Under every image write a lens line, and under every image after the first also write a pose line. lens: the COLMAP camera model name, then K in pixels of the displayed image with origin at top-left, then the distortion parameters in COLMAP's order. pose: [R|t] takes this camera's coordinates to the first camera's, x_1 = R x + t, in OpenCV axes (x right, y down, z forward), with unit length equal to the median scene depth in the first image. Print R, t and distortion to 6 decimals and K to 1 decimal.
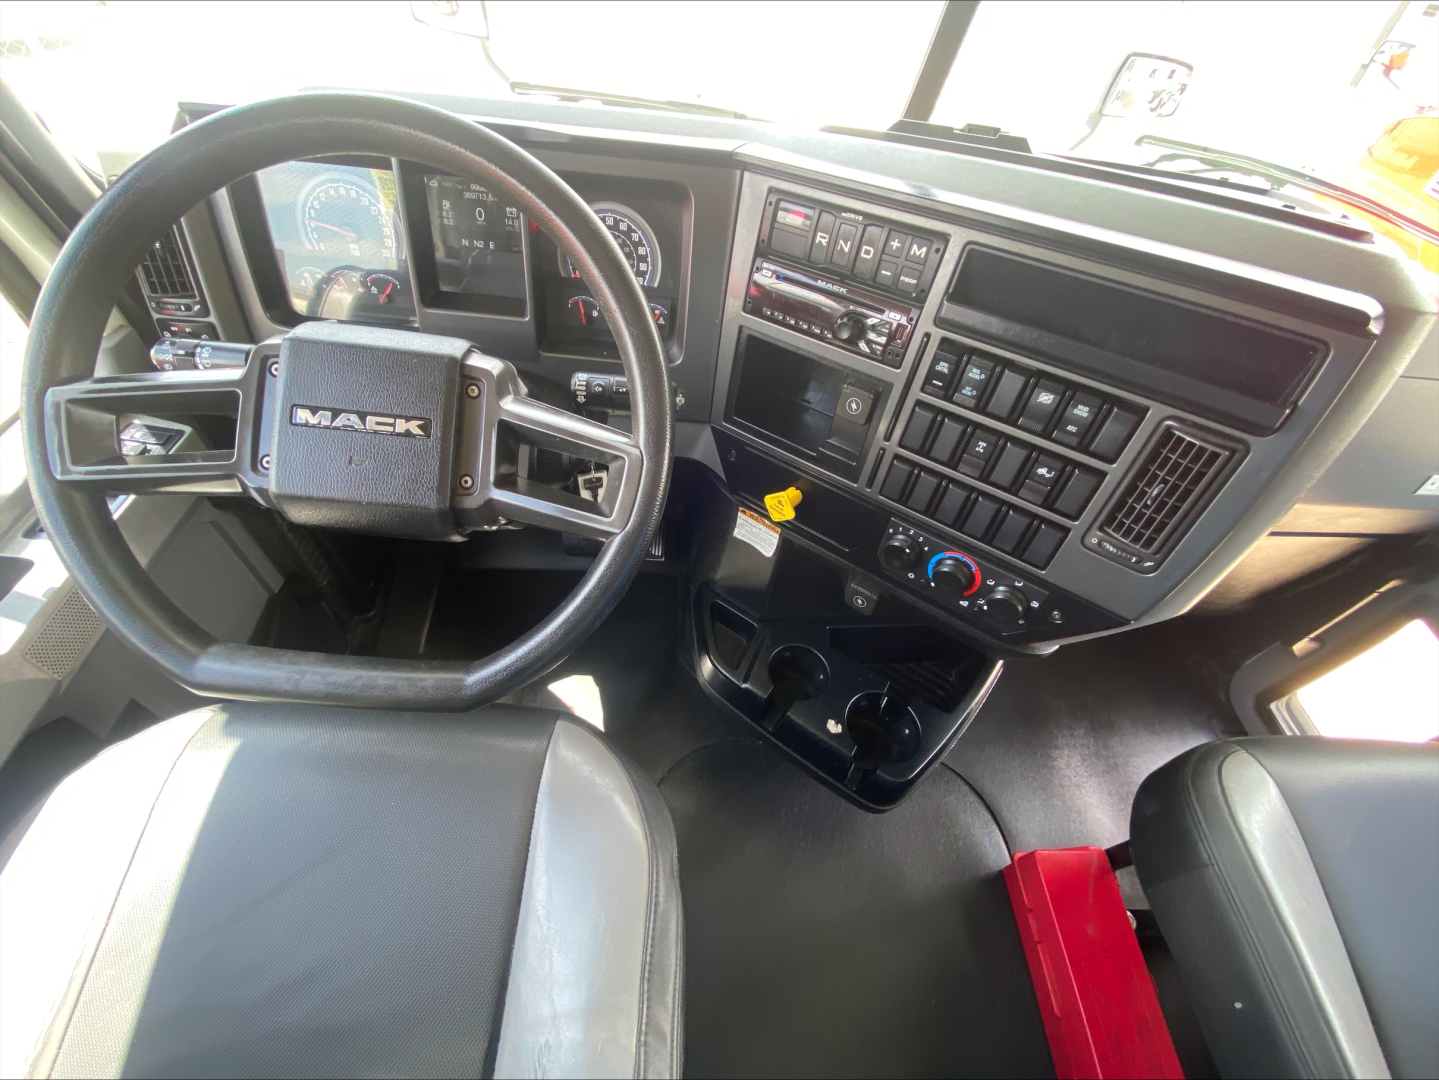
lens RADIAL K [[568.0, 0, 719.5], [0, 568.0, 540.0], [0, 0, 1]] dist [0.043679, -0.039180]
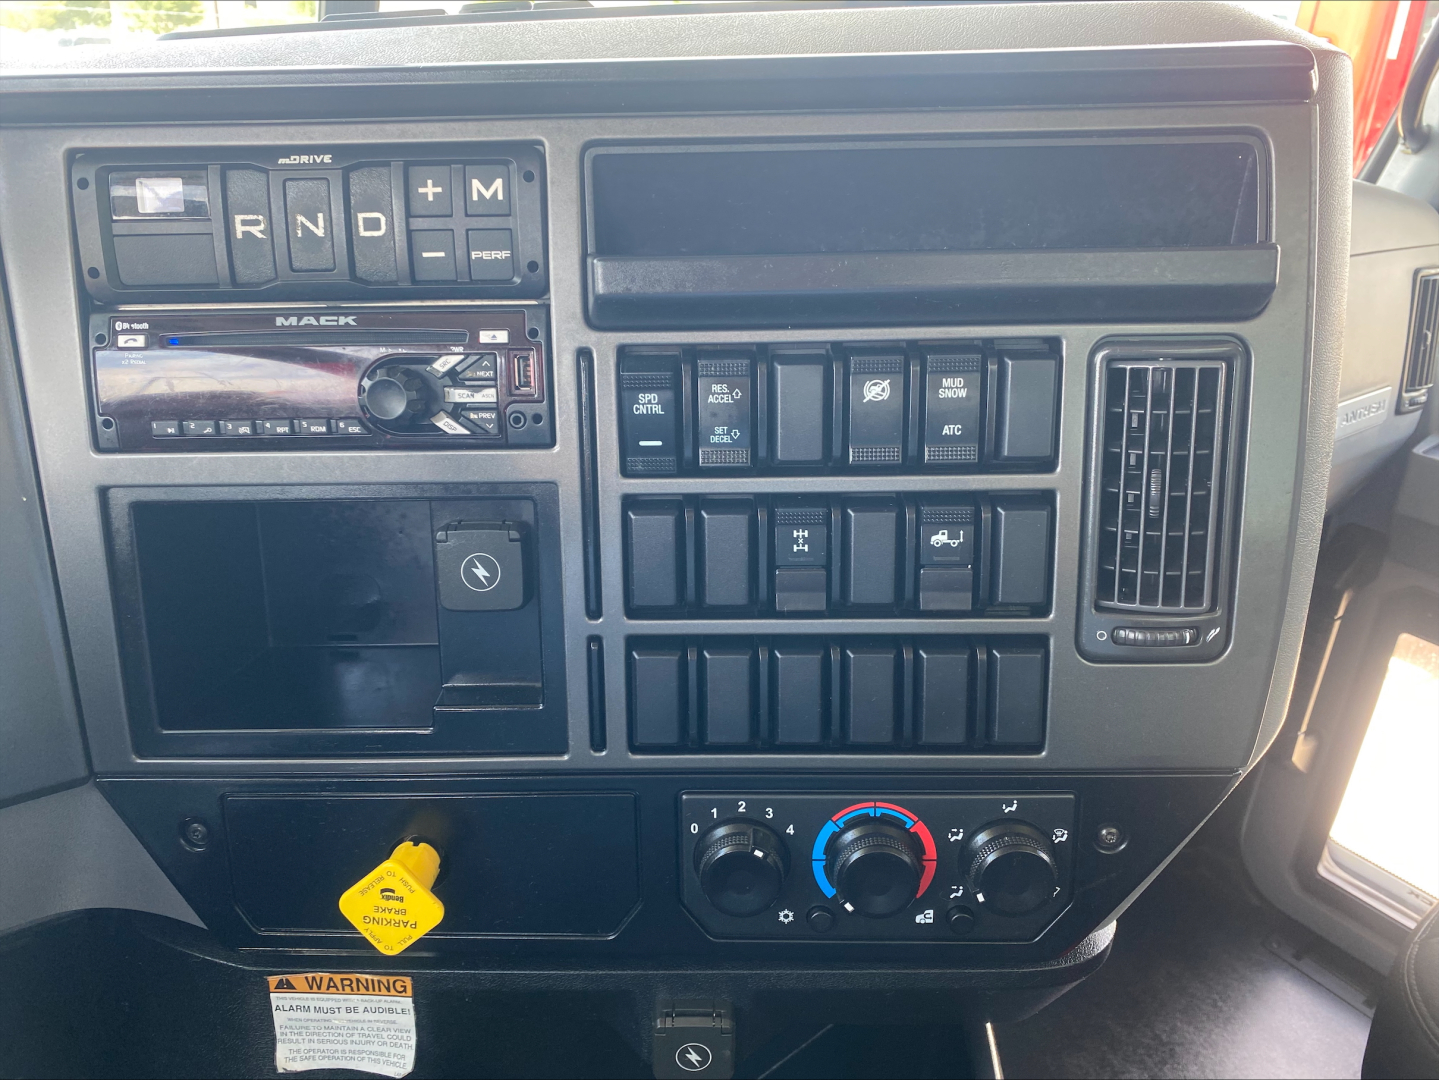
lens RADIAL K [[1082.7, 0, 719.5], [0, 1082.7, 540.0], [0, 0, 1]] dist [0.069660, -0.125909]
pose [[0.807881, -0.281538, 0.517749, -0.016227], [0.461406, 0.848706, -0.258462, 0.018878], [-0.366650, 0.447699, 0.815557, 0.344950]]
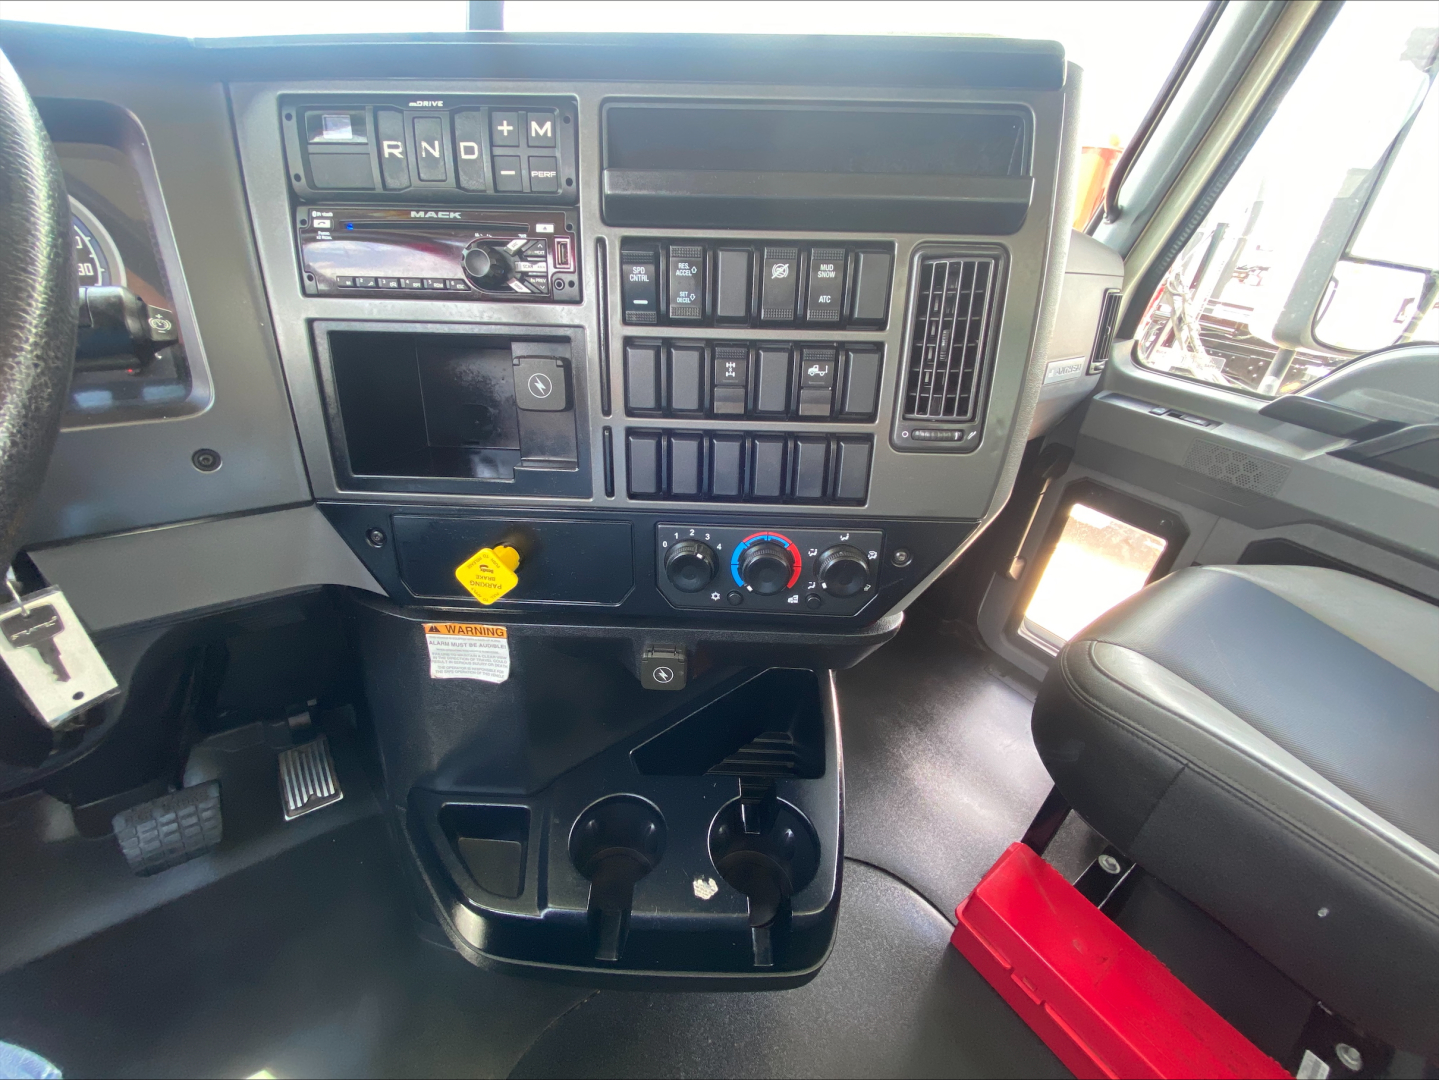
lens RADIAL K [[568.0, 0, 719.5], [0, 568.0, 540.0], [0, 0, 1]] dist [0.043679, -0.039180]
pose [[0.816140, -0.303897, 0.491490, 0.026831], [0.428398, 0.889007, -0.161685, 0.133572], [-0.387803, 0.342511, 0.855743, 0.452140]]
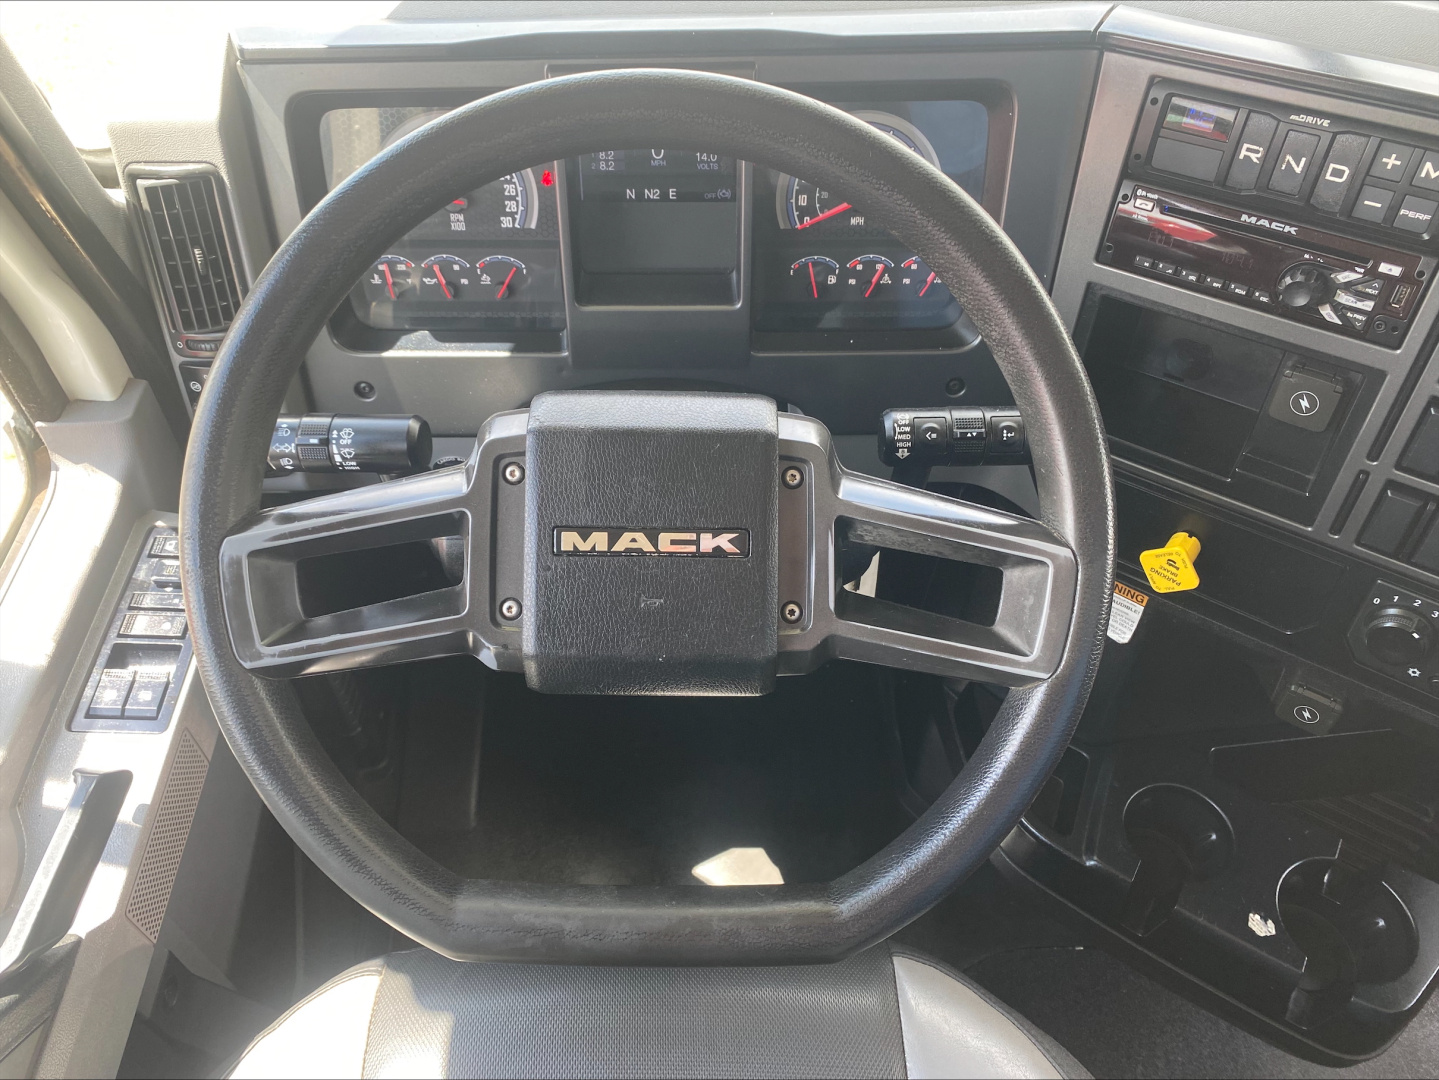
lens RADIAL K [[1089.5, 0, 715.1], [0, 1089.5, 531.9], [0, 0, 1]] dist [0.026284, -0.020155]
pose [[0.994833, -0.080111, -0.062366, -0.356436], [0.079761, 0.996781, -0.008085, -0.153974], [0.062813, 0.003069, 0.998021, -0.217566]]
